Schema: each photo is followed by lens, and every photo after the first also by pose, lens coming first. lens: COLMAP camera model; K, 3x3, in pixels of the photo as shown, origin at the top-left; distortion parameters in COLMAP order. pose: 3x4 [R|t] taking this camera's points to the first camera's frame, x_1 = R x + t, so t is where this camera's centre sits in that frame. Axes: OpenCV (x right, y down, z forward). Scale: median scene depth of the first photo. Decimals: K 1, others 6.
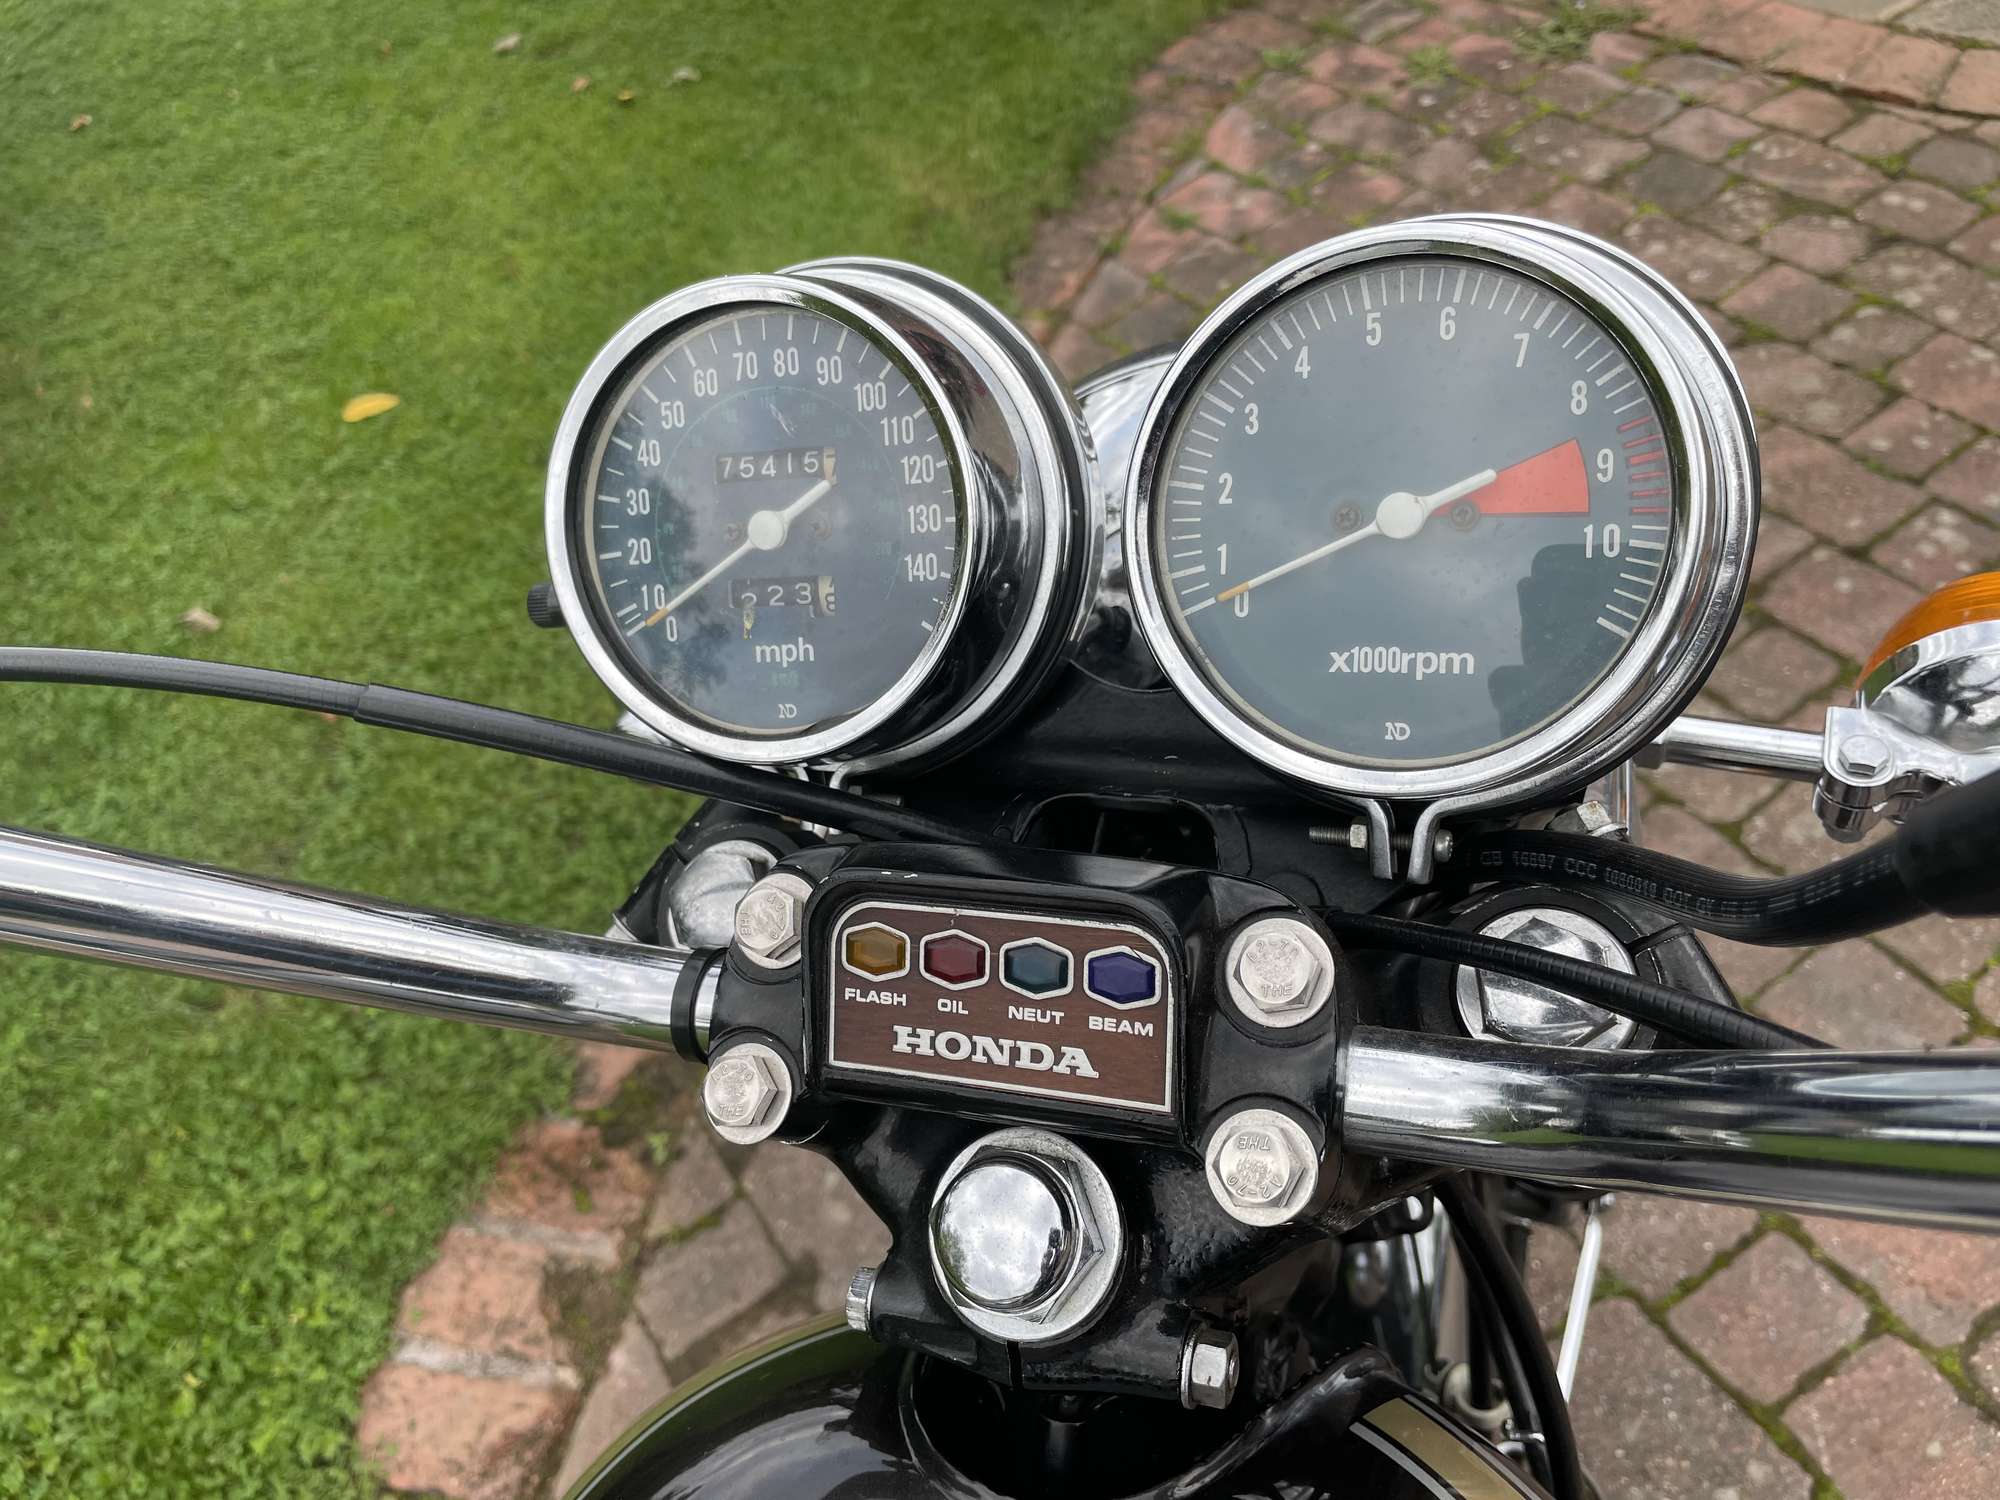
lens RADIAL K [[1531.2, 0, 999.3], [0, 1531.2, 729.3], [0, 0, 1]] dist [0.072547, -0.105311]
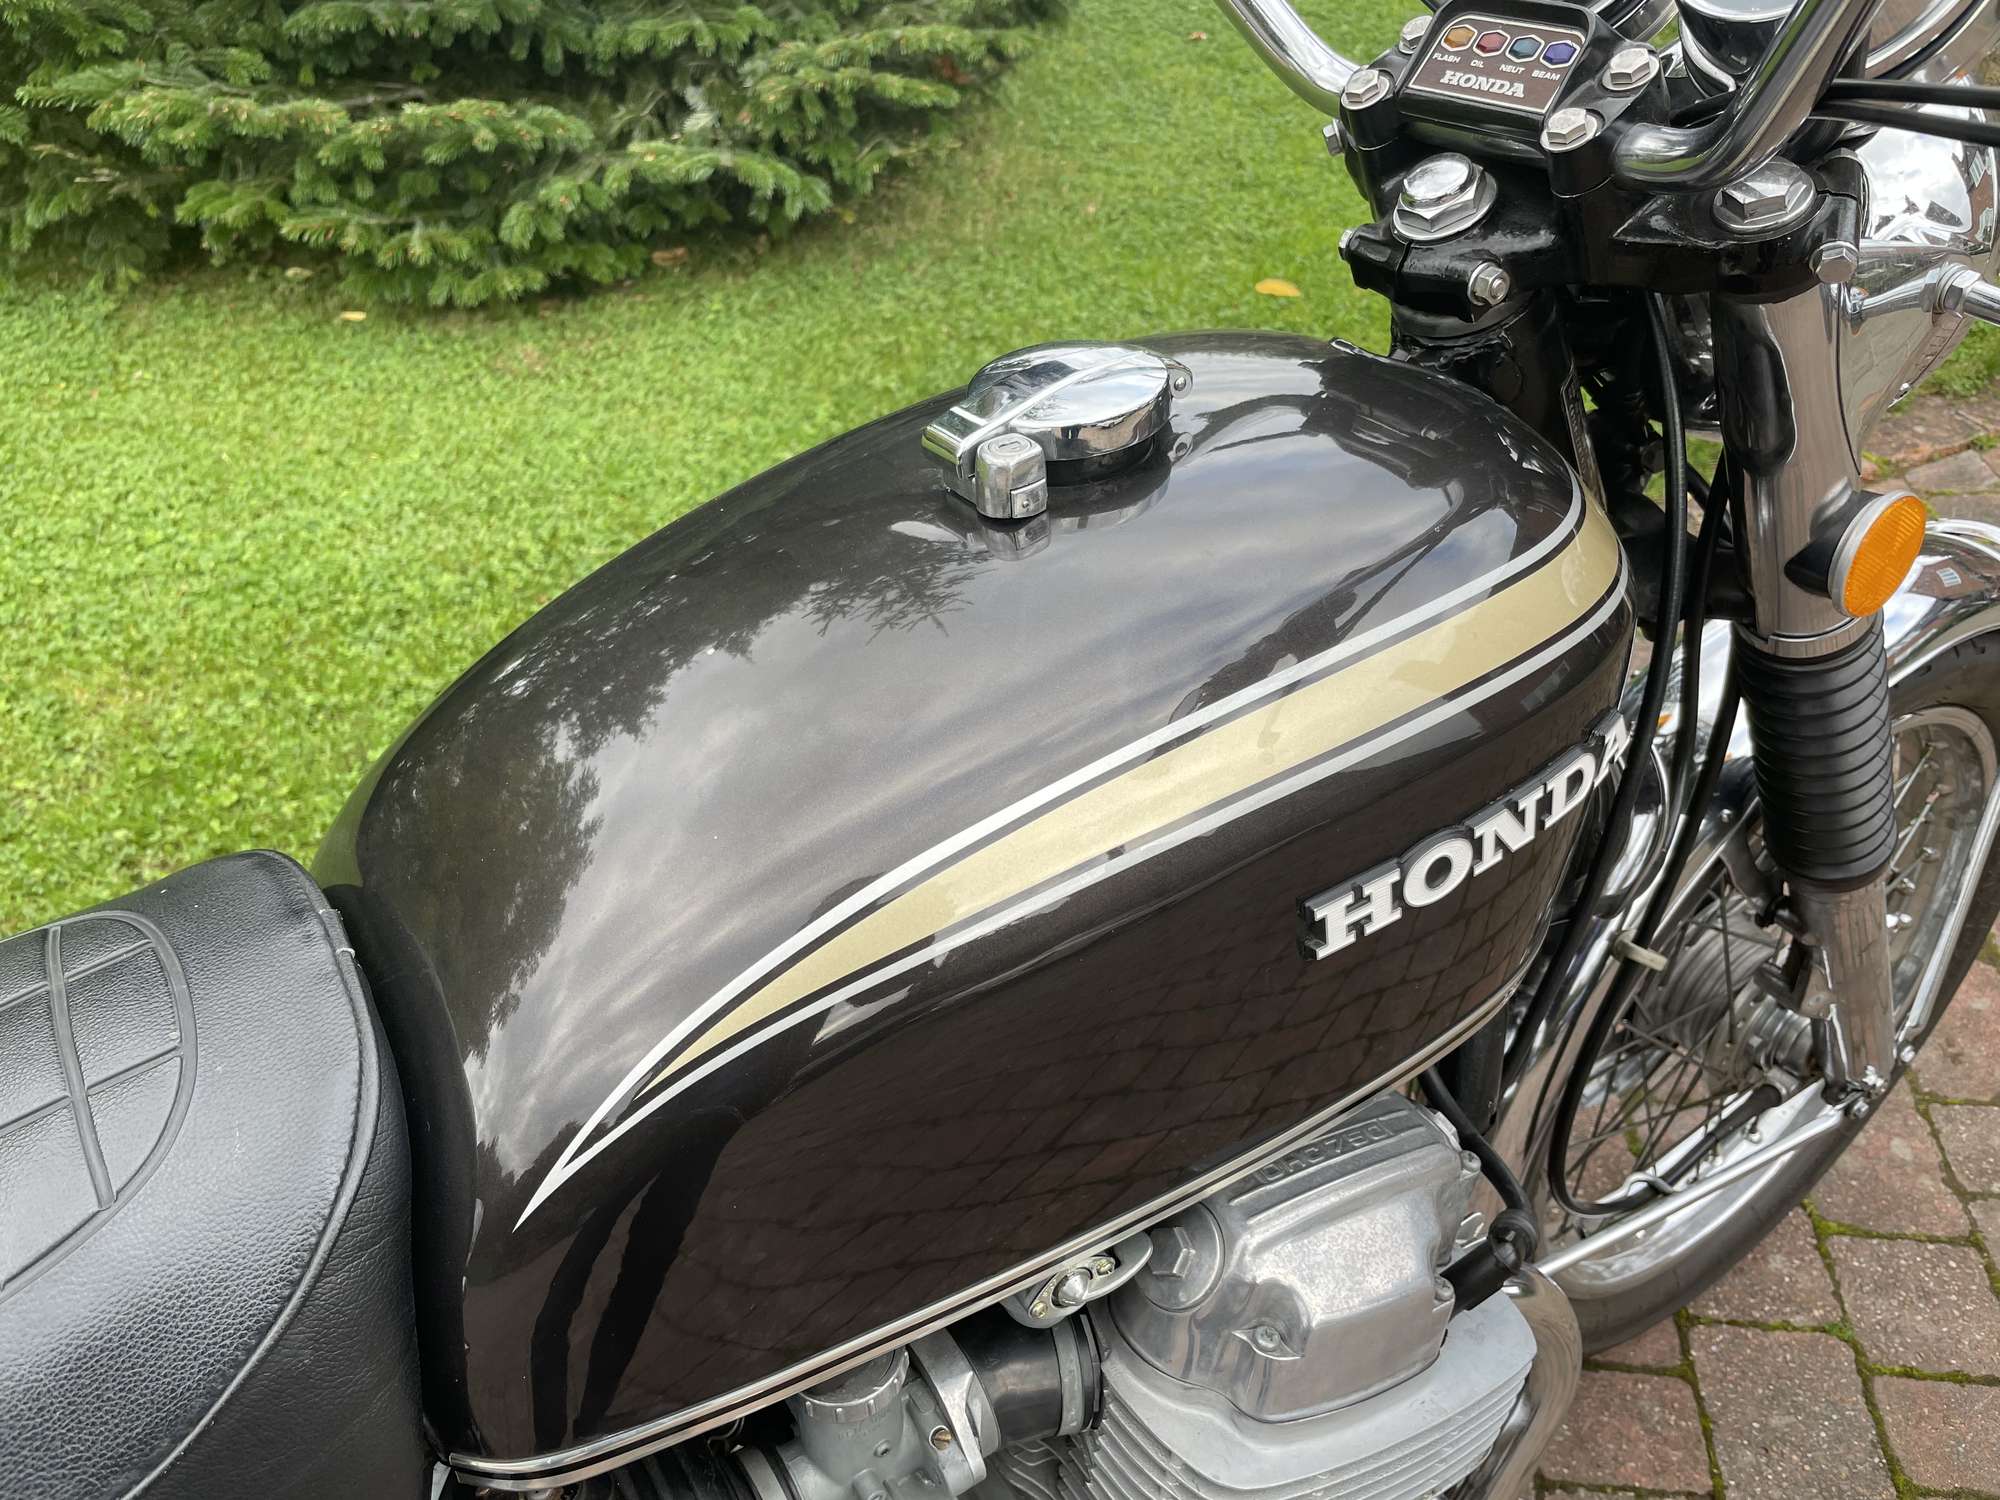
lens RADIAL K [[1549.4, 0, 1007.7], [0, 1549.4, 754.7], [0, 0, 1]] dist [0.077461, -0.122403]
pose [[0.762892, 0.510988, -0.396090, 0.124475], [-0.536894, 0.842033, 0.052202, 0.186364], [0.360196, 0.172834, 0.916727, -0.155425]]
